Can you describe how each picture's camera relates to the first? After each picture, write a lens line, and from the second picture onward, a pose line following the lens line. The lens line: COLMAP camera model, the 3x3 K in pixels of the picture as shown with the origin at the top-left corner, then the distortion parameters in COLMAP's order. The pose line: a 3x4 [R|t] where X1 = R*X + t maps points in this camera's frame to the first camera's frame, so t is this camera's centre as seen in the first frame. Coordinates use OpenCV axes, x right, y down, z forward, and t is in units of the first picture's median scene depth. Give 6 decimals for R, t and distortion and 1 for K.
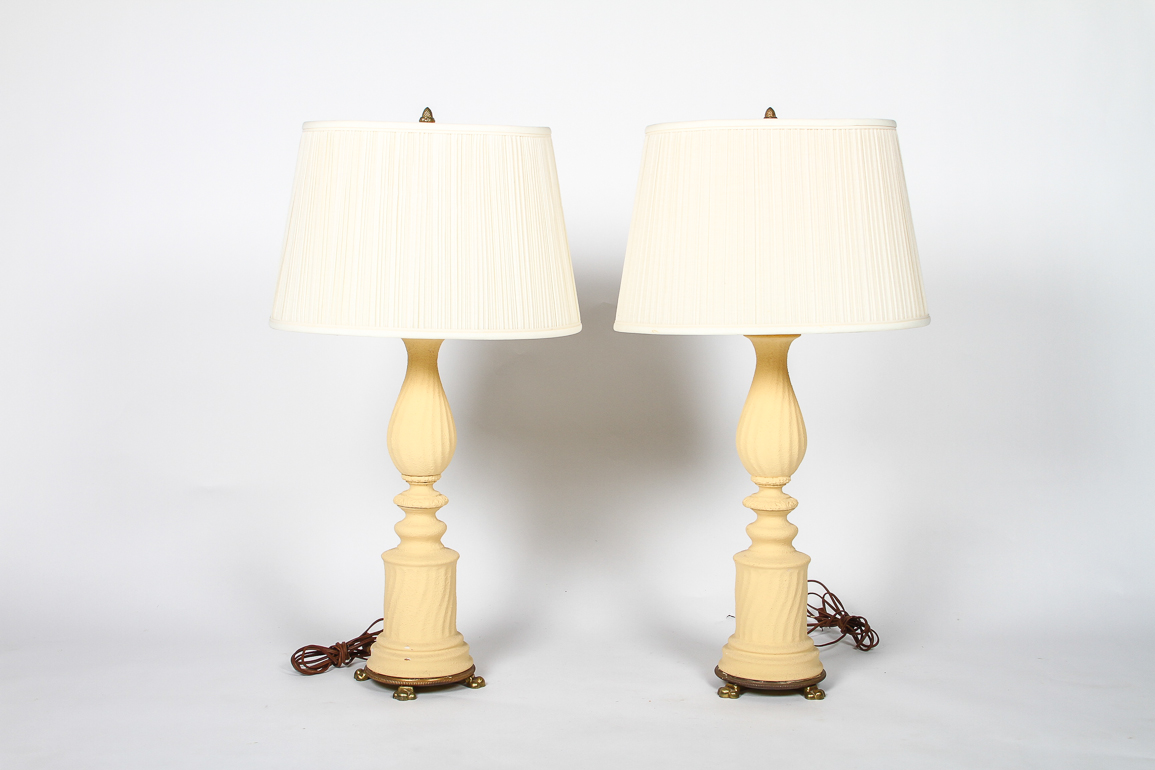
lens RADIAL K [[1815.3, 0, 577.5], [0, 1815.3, 385.0], [0, 0, 1]] dist [0.016651, 0.023323]
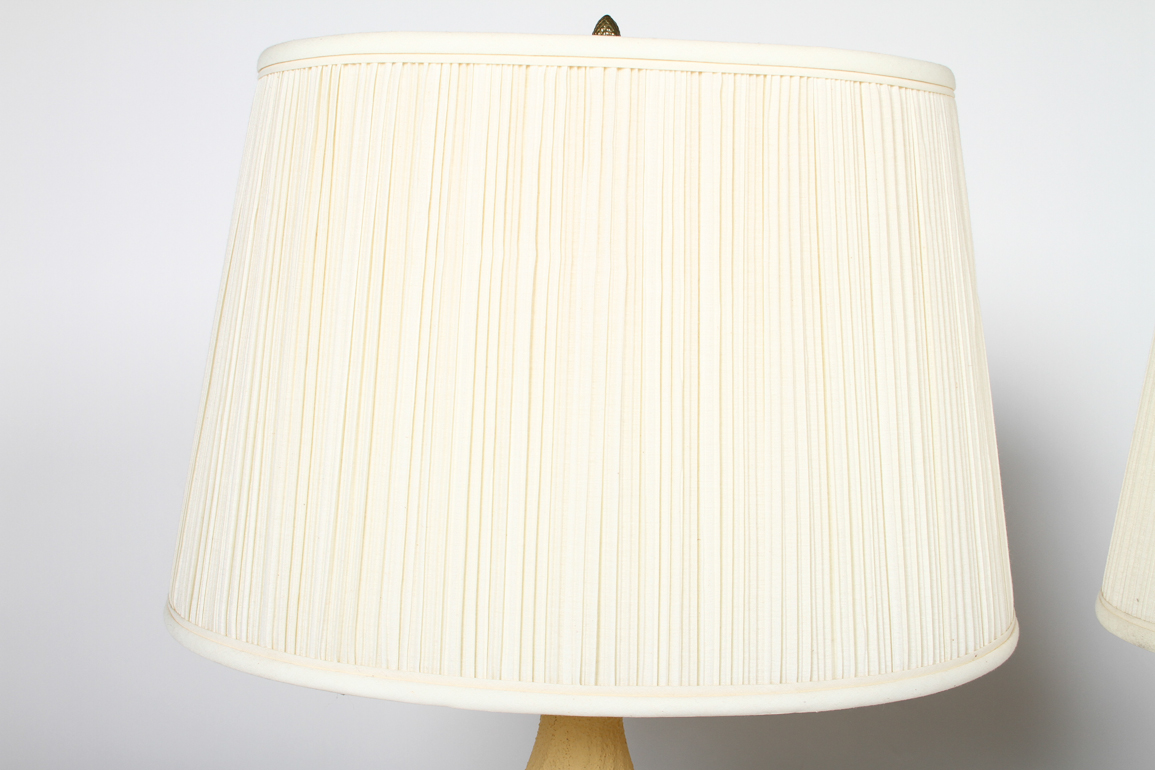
lens RADIAL K [[1448.5, 0, 577.5], [0, 1448.5, 385.0], [0, 0, 1]] dist [-0.018318, -0.015156]
pose [[0.999885, 0.007500, -0.013163, -0.082421], [-0.007508, 0.999972, -0.000546, -0.077719], [0.013159, 0.000645, 0.999913, 0.698922]]
